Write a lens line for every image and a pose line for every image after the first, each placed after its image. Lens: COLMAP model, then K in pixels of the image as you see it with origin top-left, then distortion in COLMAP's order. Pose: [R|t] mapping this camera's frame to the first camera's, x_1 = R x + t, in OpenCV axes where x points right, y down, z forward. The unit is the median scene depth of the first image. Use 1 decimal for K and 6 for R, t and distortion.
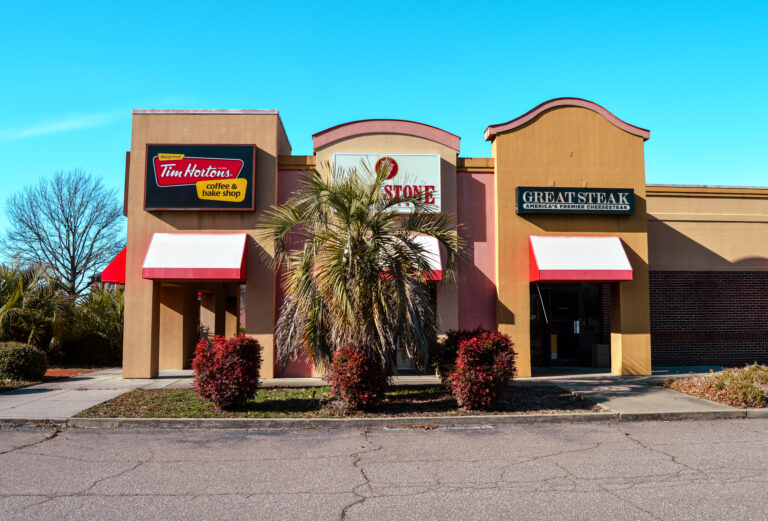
lens RADIAL K [[729.1, 0, 384.0], [0, 729.1, 260.5], [0, 0, 1]] dist [-0.077782, 0.003985]
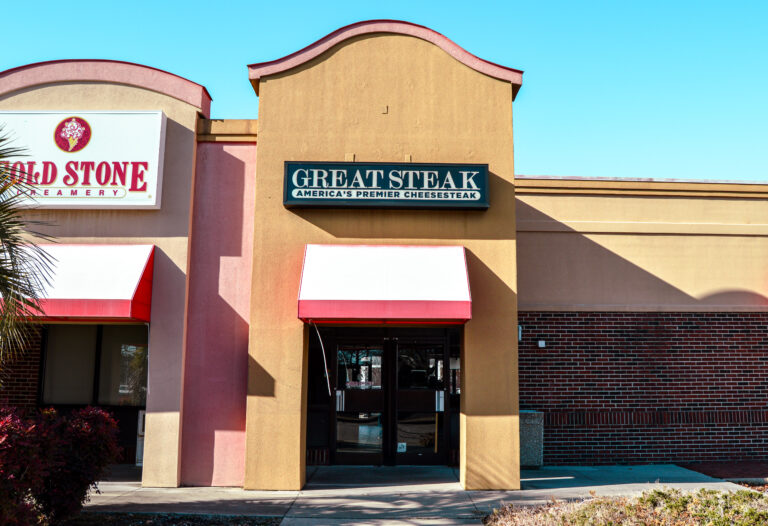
lens RADIAL K [[780.9, 0, 384.0], [0, 780.9, 263.0], [0, 0, 1]] dist [-0.079147, 0.011703]
pose [[0.999340, -0.000958, -0.036325, 0.284989], [-0.001794, 0.997133, -0.075651, 0.028384], [0.036293, 0.075666, 0.996472, 0.374596]]
